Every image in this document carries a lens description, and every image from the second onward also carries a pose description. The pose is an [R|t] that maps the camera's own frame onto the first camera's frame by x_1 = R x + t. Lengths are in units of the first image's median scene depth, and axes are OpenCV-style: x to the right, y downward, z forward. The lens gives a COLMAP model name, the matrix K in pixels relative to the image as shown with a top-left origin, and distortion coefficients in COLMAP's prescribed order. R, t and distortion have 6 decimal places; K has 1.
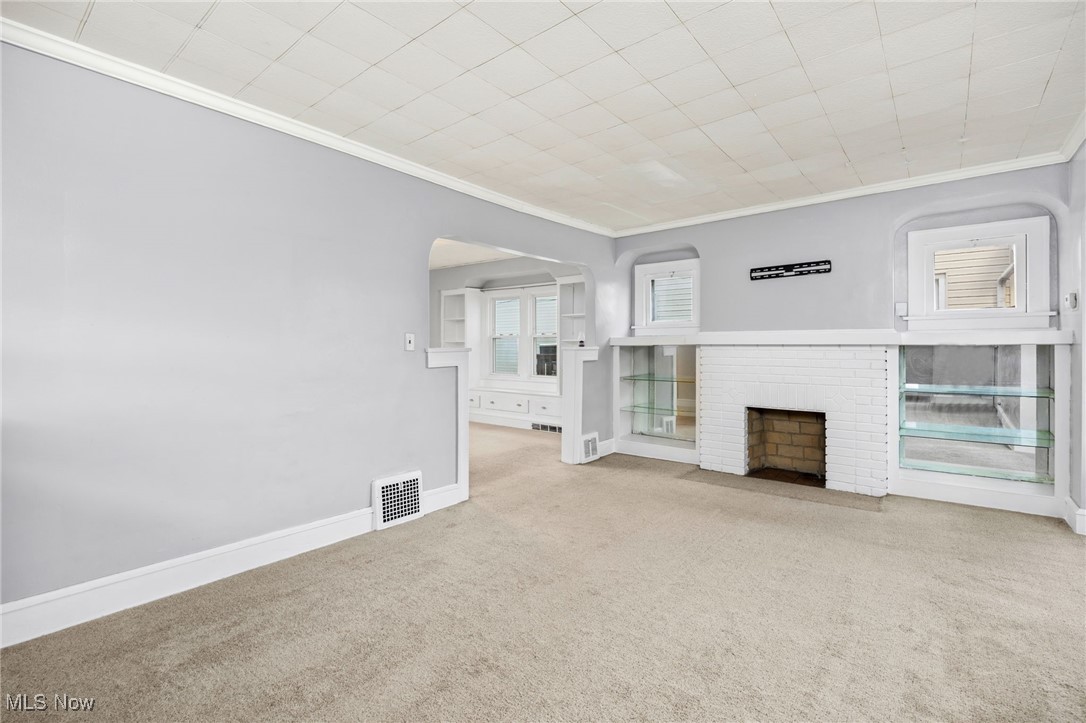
lens RADIAL K [[433.5, 0, 543.3], [0, 433.5, 355.7], [0, 0, 1]] dist [-0.011589, 0.000341]
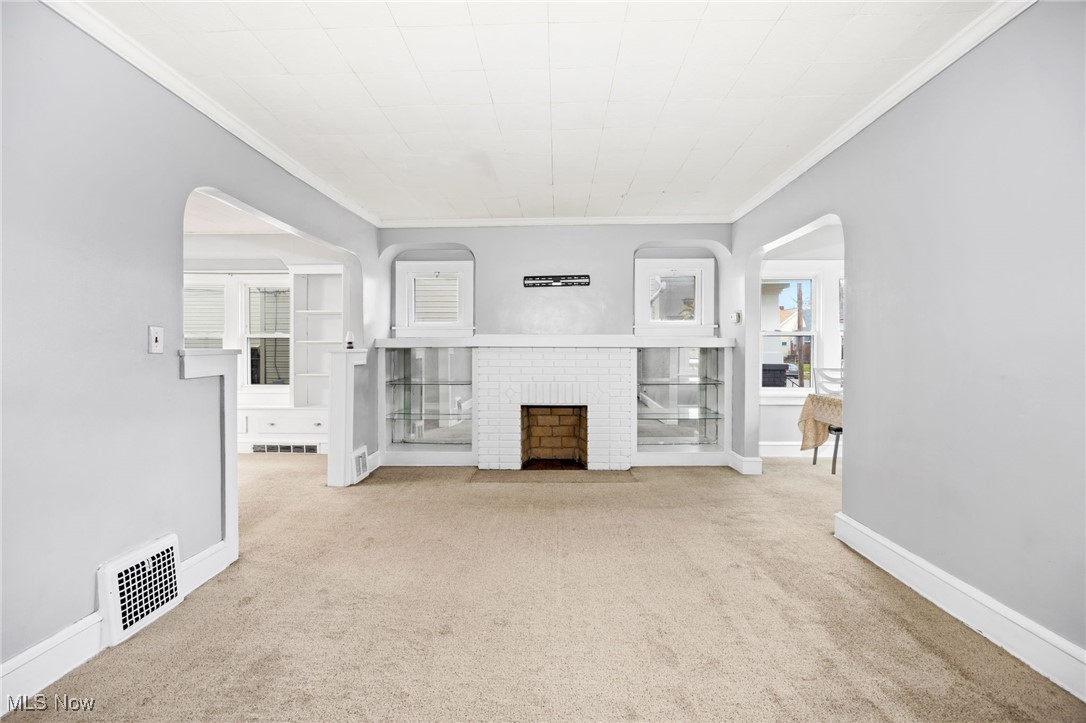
lens RADIAL K [[442.9, 0, 543.0], [0, 442.9, 361.5], [0, 0, 1]] dist [-0.013340, 0.000334]
pose [[0.821415, -0.014123, 0.570156, -0.118198], [0.010691, 0.999899, 0.009365, 0.000633], [-0.570231, -0.001598, 0.821483, 0.075123]]
